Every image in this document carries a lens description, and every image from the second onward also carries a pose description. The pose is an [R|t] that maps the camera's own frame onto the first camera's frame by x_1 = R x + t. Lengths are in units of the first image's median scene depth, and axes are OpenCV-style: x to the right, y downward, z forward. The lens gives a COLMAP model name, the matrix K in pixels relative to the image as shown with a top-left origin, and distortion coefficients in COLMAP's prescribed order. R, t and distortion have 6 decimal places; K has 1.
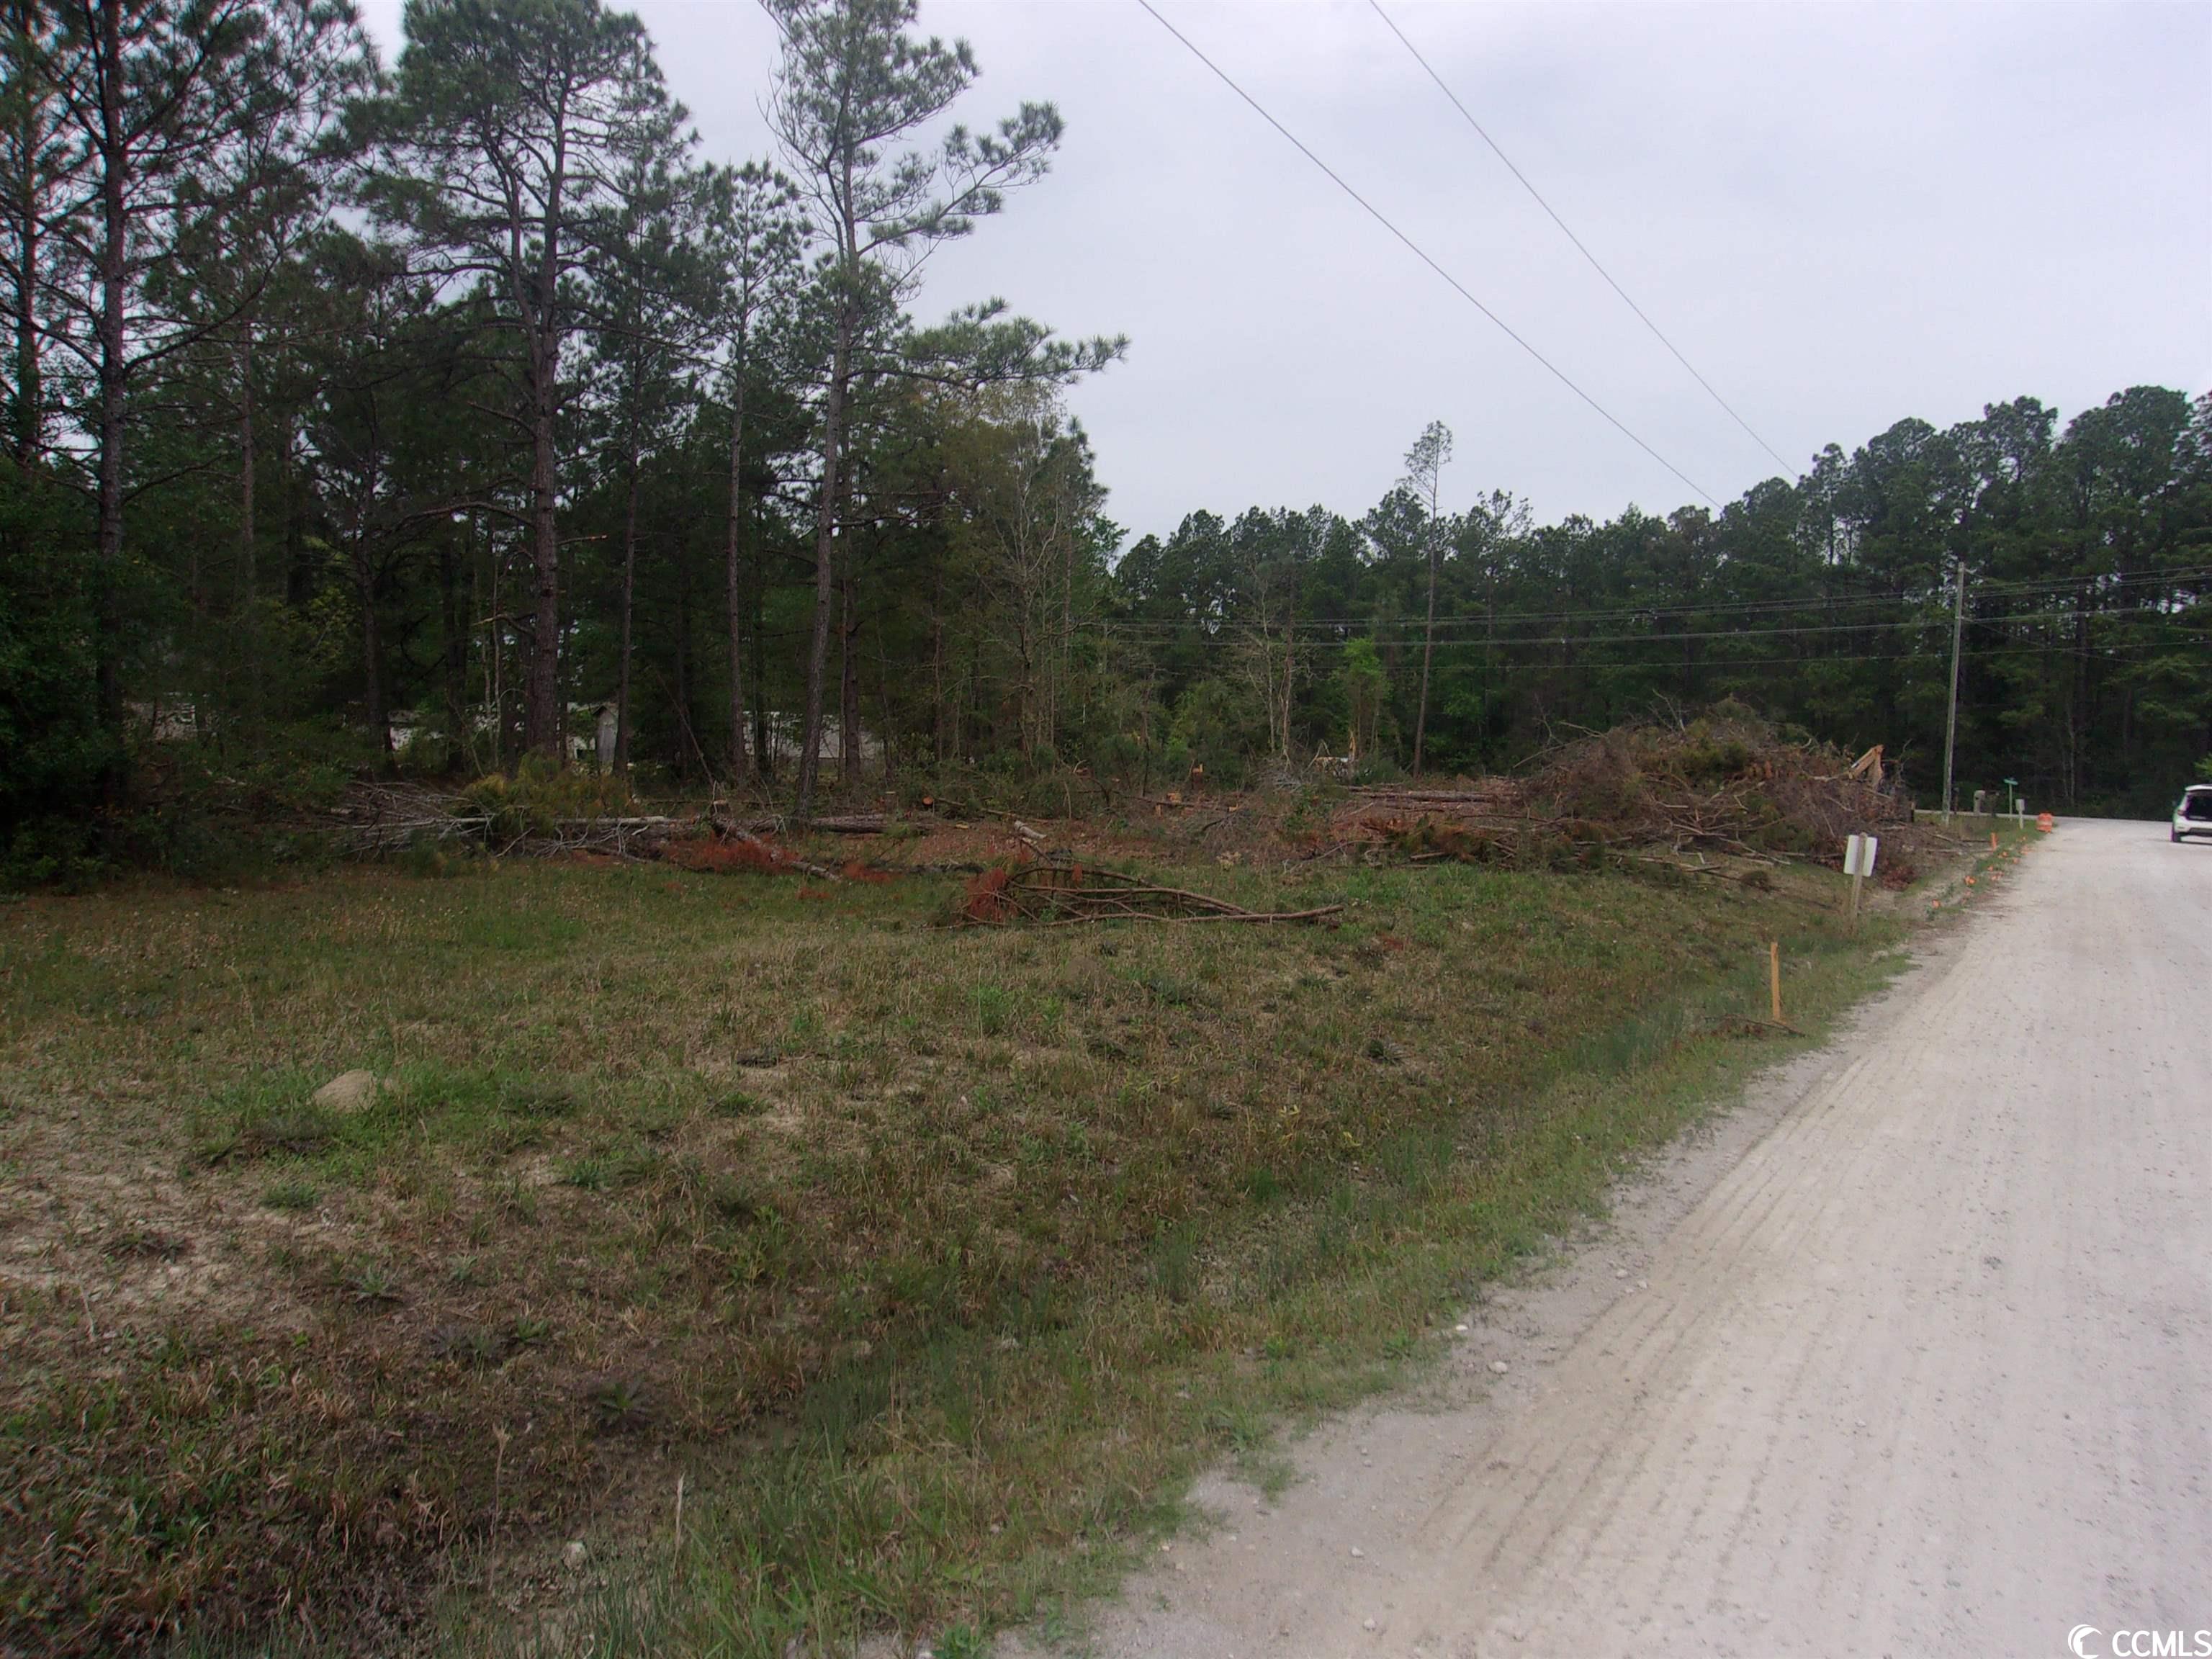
lens RADIAL K [[1742.3, 0, 1102.5], [0, 1742.3, 817.7], [0, 0, 1]] dist [-0.014253, 0.038806]
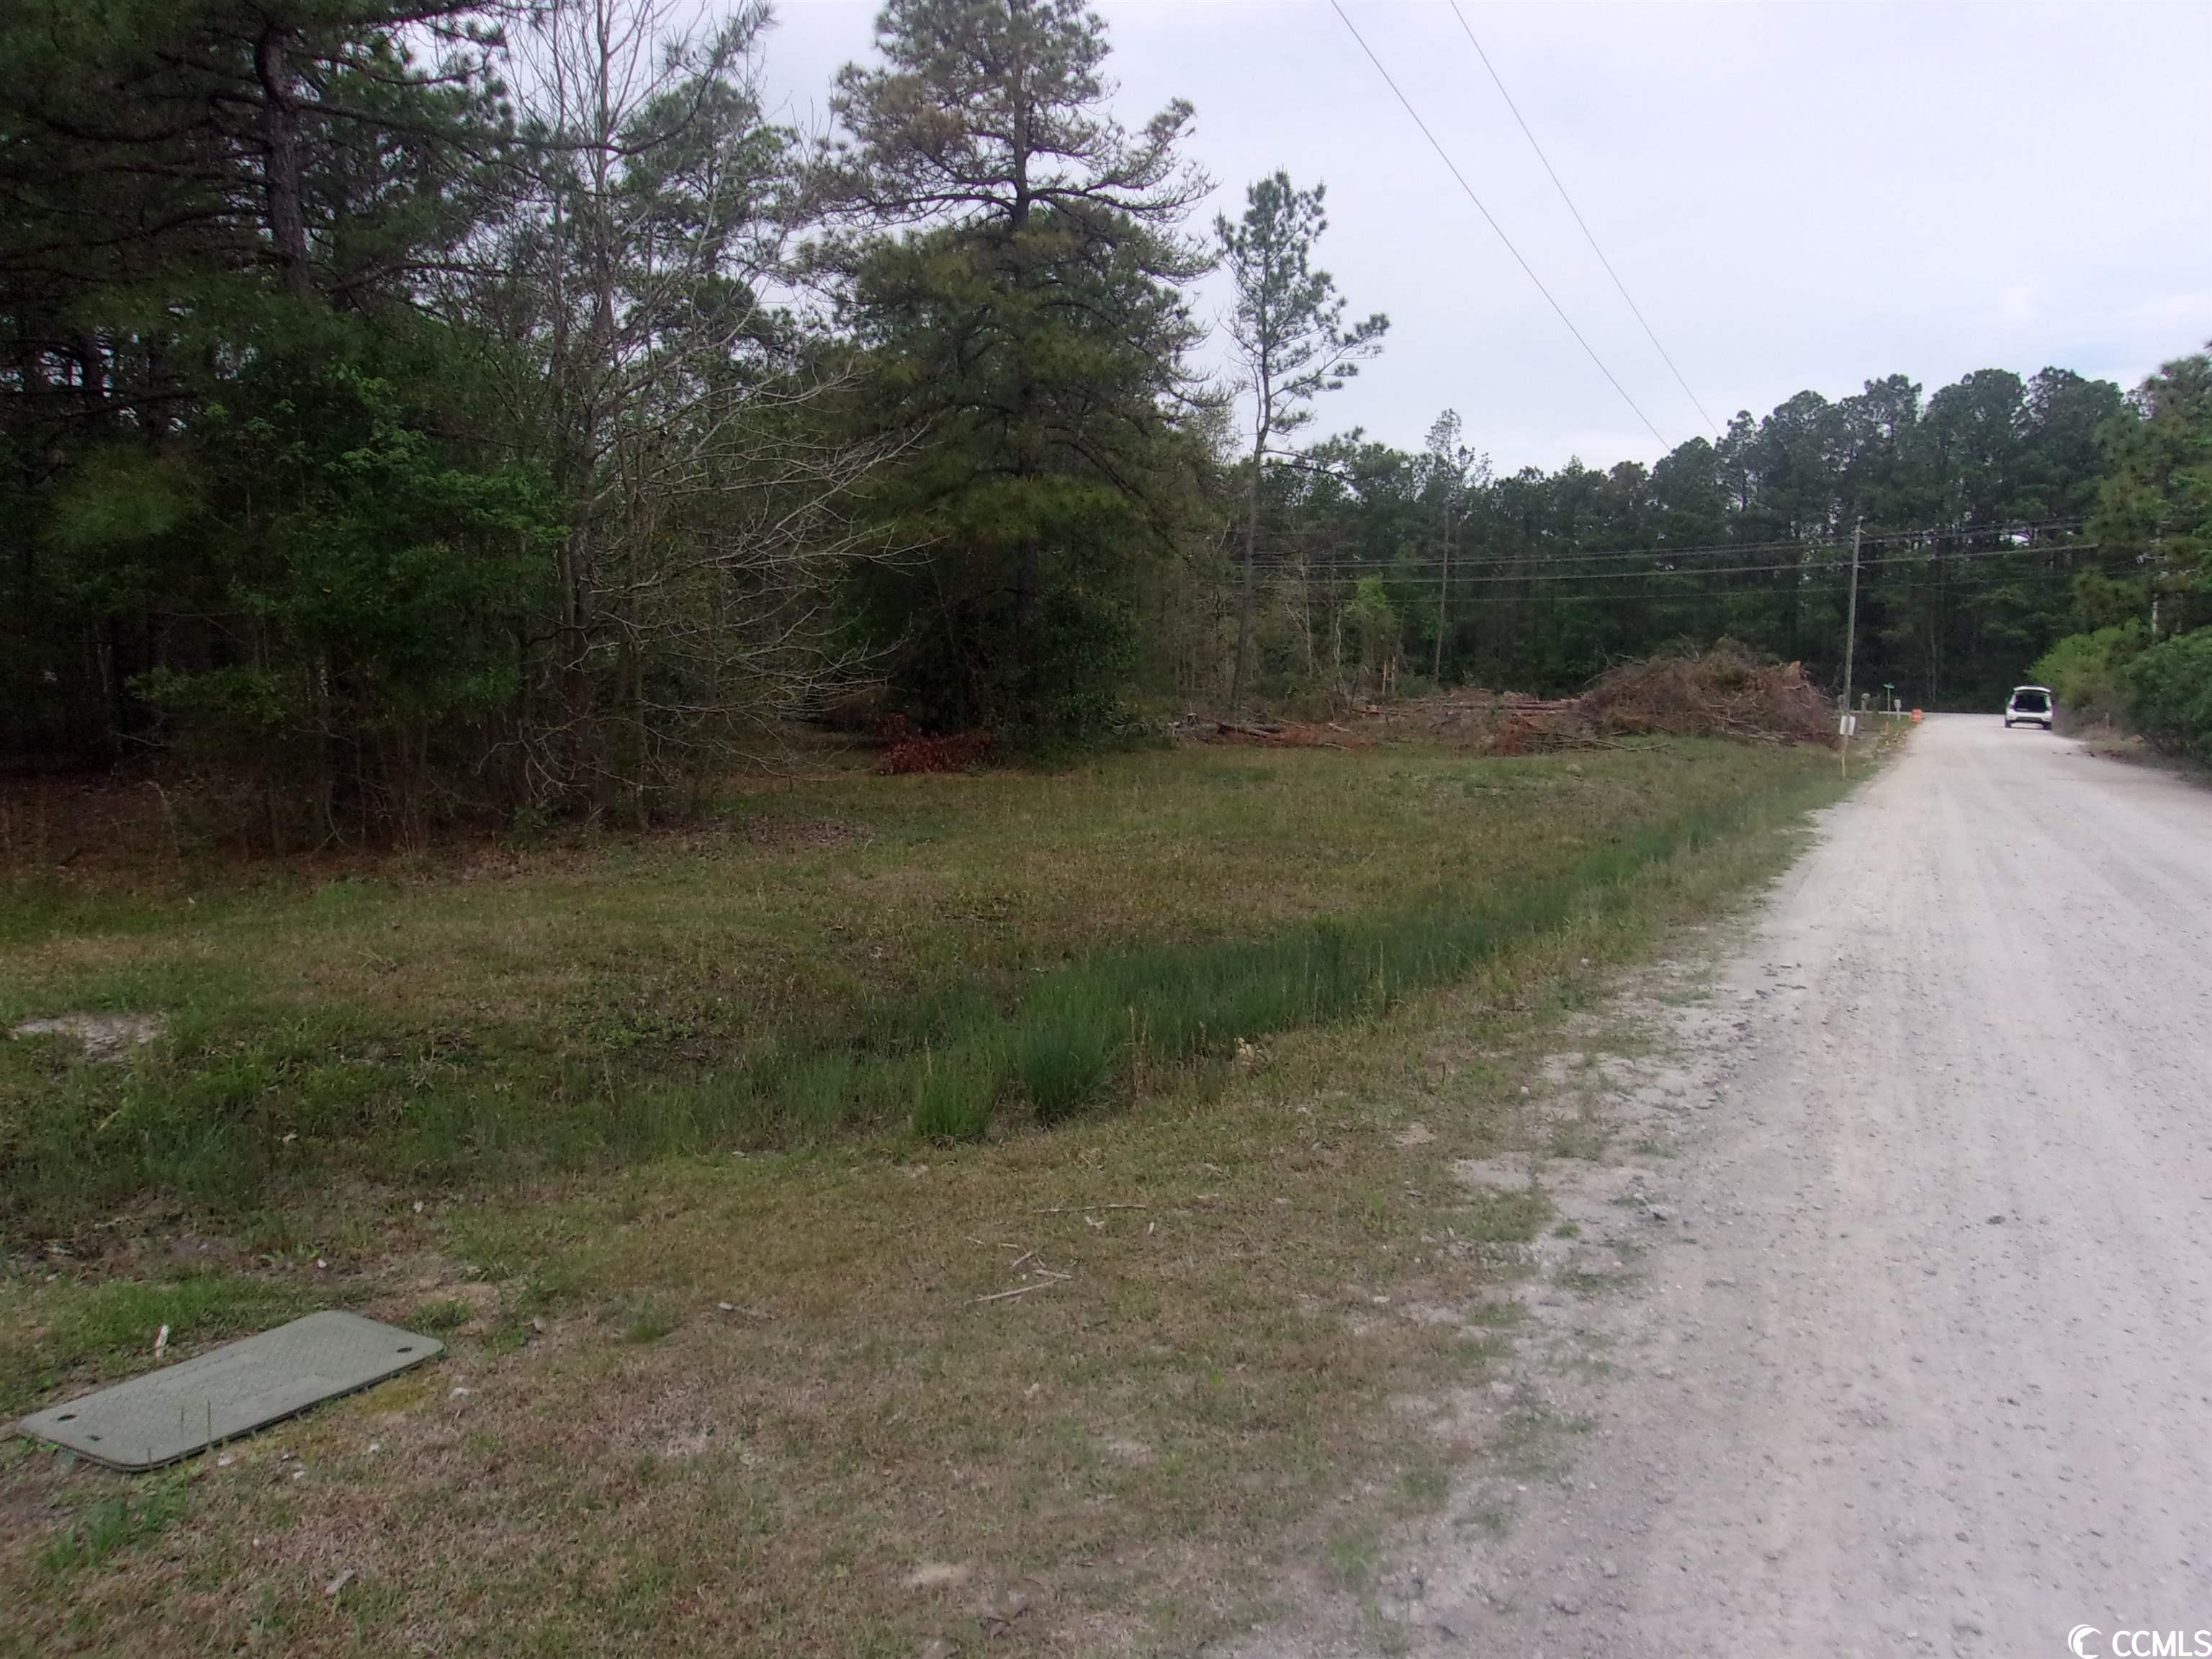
lens RADIAL K [[1742.3, 0, 1099.6], [0, 1742.3, 809.0], [0, 0, 1]] dist [-0.014253, 0.038806]
pose [[0.997734, -0.022427, 0.063426, -0.124636], [0.019750, 0.998900, 0.042521, 0.003227], [-0.064310, -0.041172, 0.997080, -0.215738]]
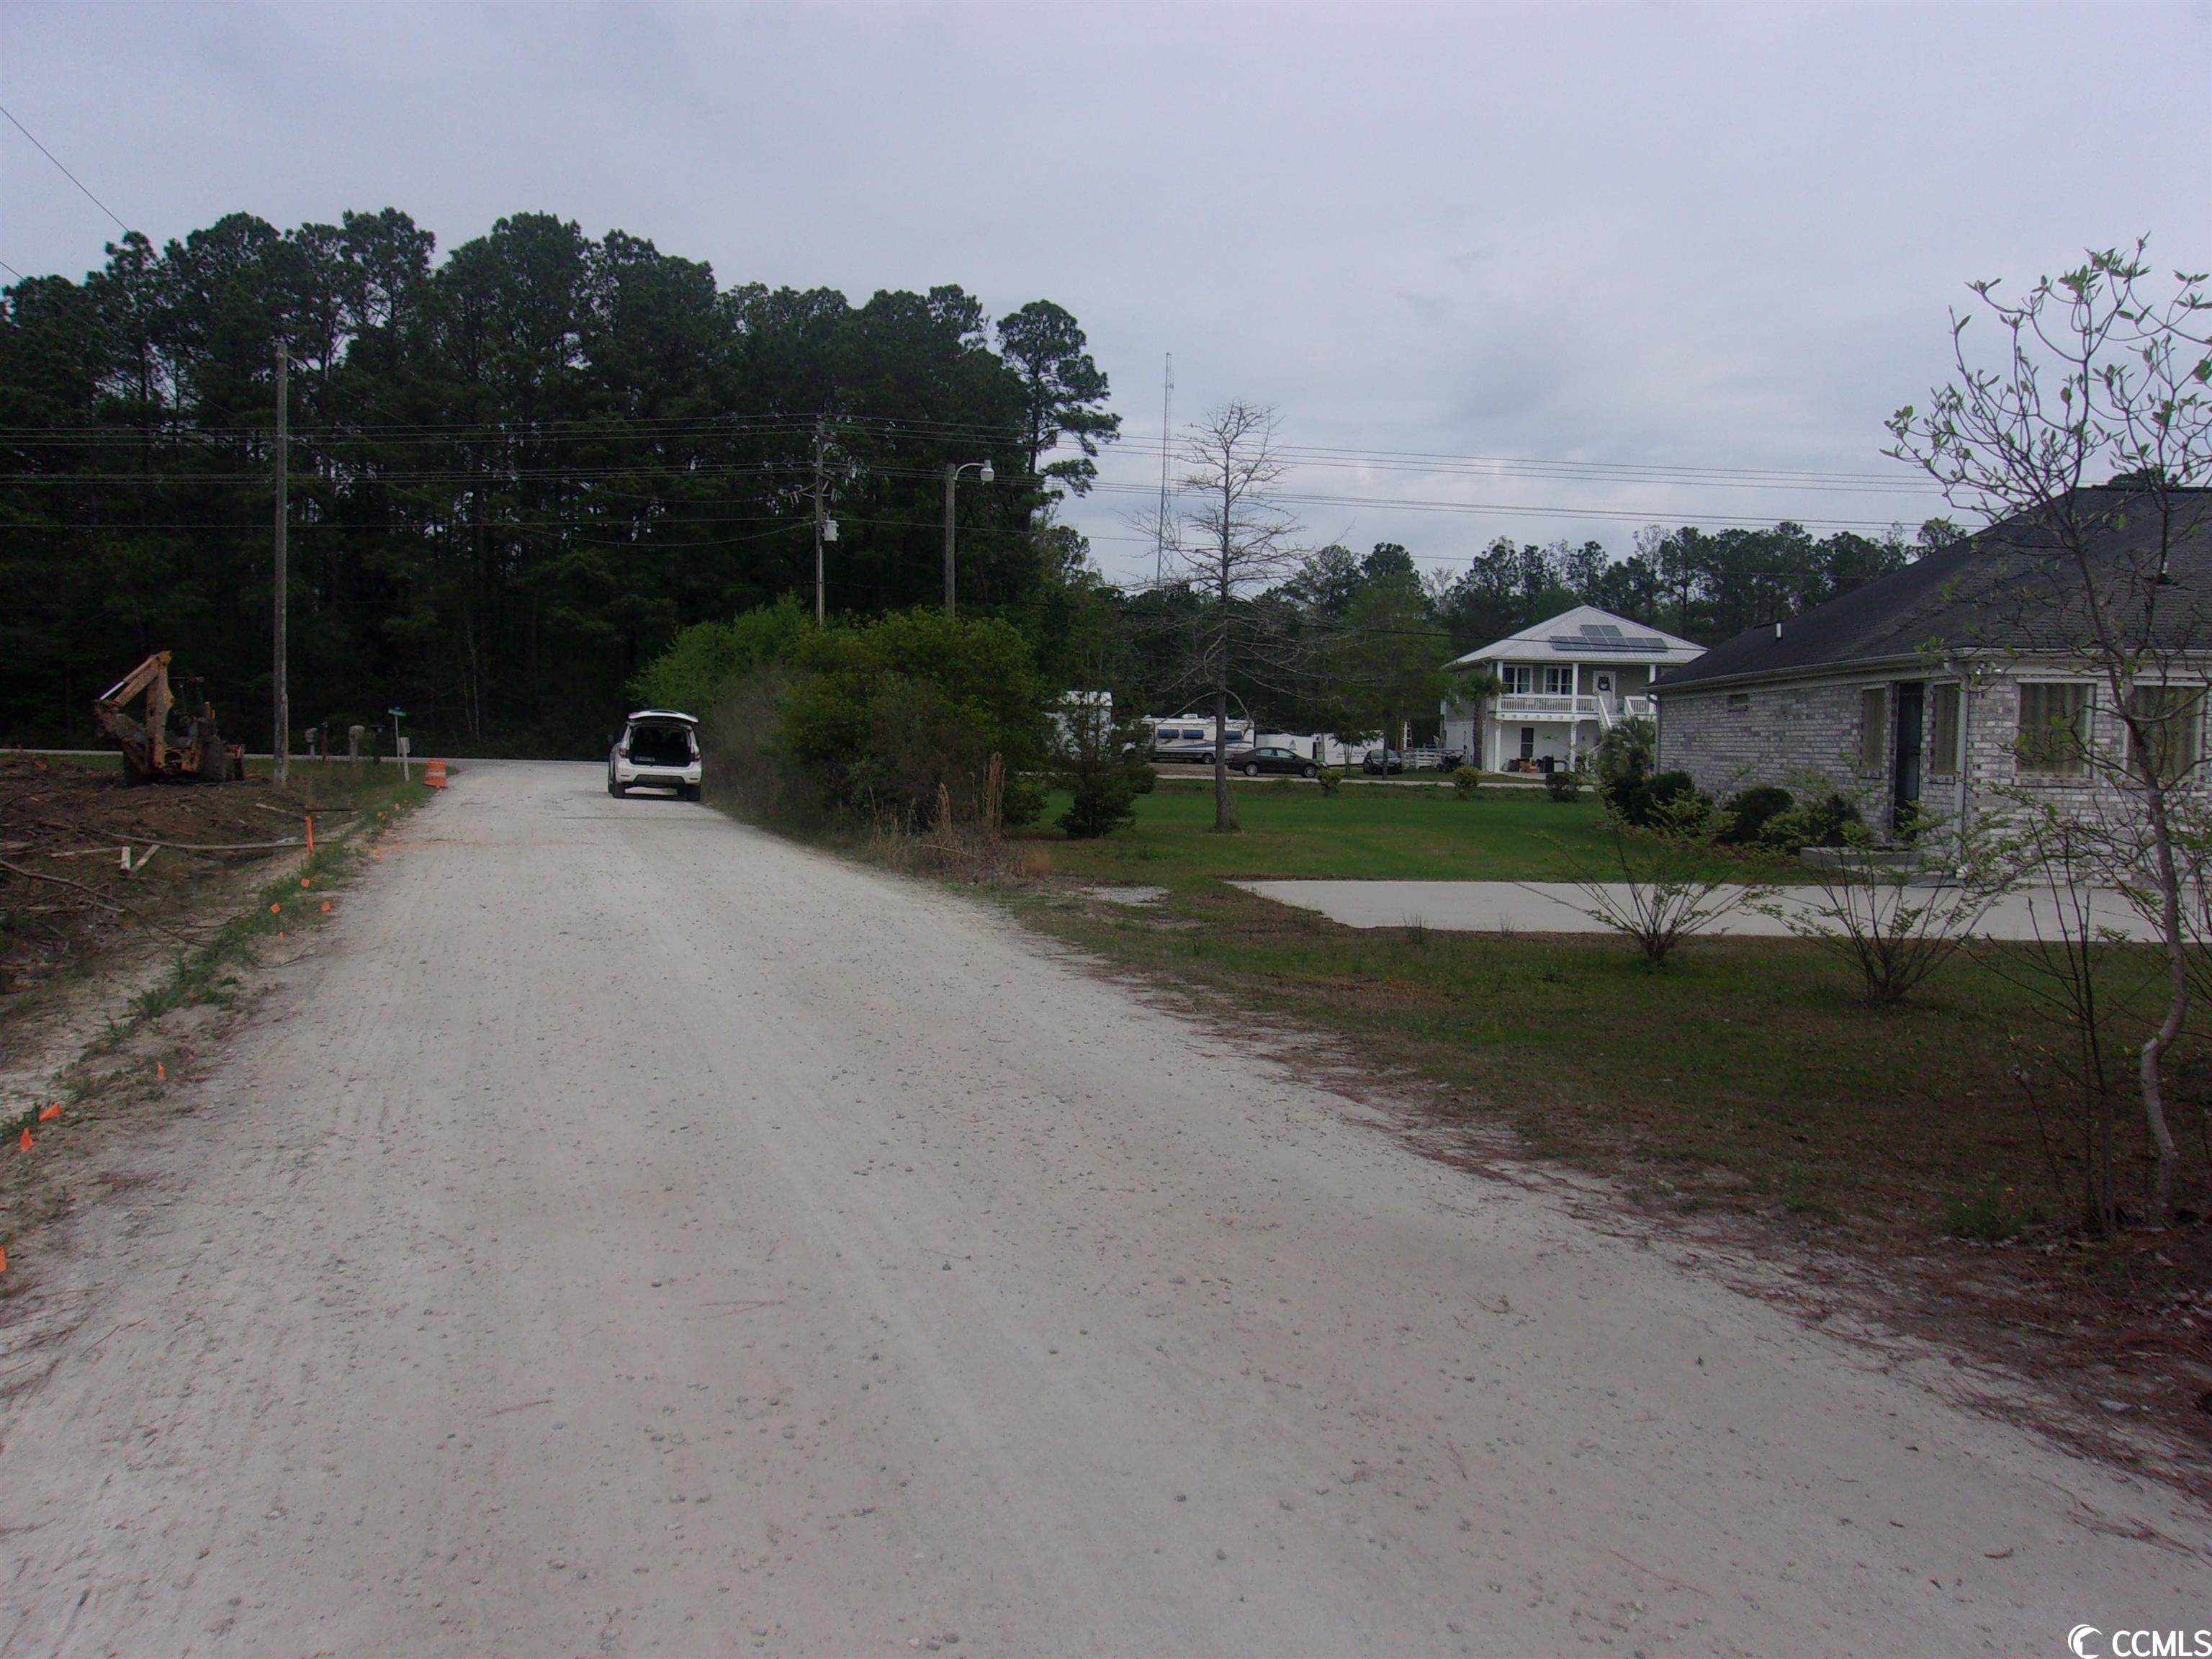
lens RADIAL K [[1742.3, 0, 1089.1], [0, 1742.3, 830.1], [0, 0, 1]] dist [-0.014253, 0.038806]
pose [[0.665390, -0.062989, 0.743834, 0.149957], [0.030271, 0.997891, 0.057424, -0.003977], [-0.745882, -0.015693, 0.665893, 0.263785]]
